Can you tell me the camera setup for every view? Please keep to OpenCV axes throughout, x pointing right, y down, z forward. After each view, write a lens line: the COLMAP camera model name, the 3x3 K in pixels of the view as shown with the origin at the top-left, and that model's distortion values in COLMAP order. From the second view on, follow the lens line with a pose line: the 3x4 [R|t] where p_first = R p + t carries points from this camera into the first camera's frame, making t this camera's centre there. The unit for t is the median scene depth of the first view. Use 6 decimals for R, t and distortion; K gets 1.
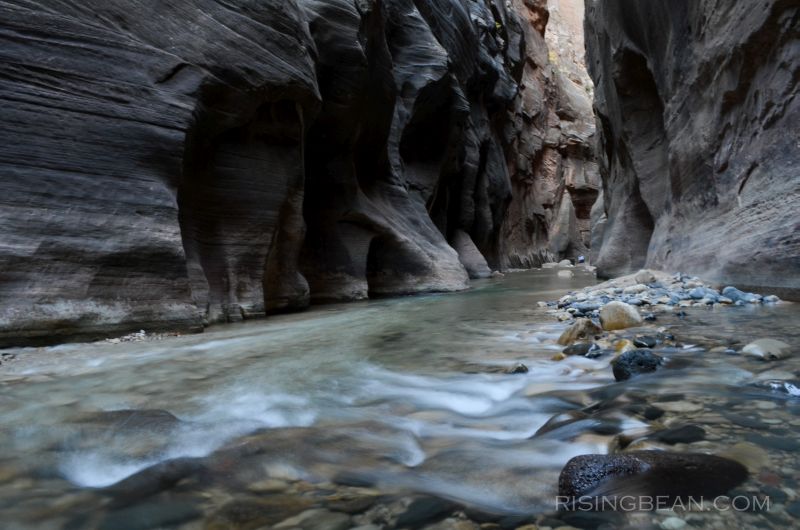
lens RADIAL K [[628.9, 0, 405.8], [0, 628.9, 259.4], [0, 0, 1]] dist [-0.081638, 0.011491]
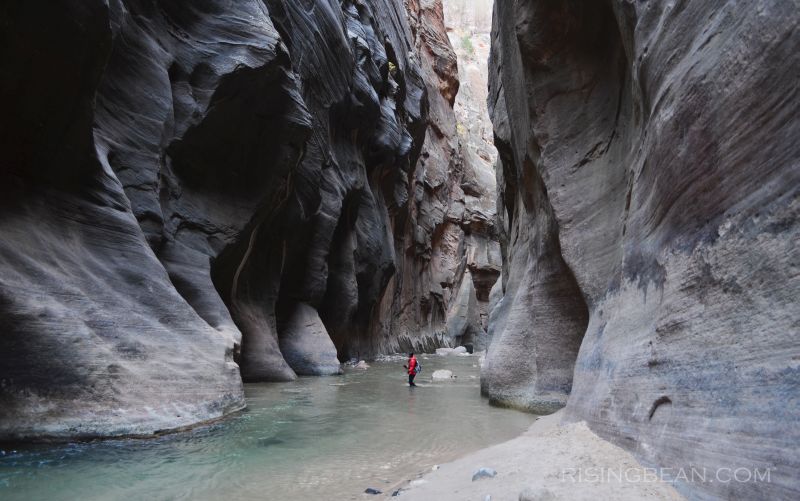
lens RADIAL K [[629.6, 0, 405.9], [0, 629.6, 247.2], [0, 0, 1]] dist [-0.082262, 0.010362]
pose [[0.987160, 0.076976, 0.139965, 0.095237], [-0.056819, 0.988134, -0.142699, -0.014757], [-0.149289, 0.132915, 0.979820, 0.272174]]
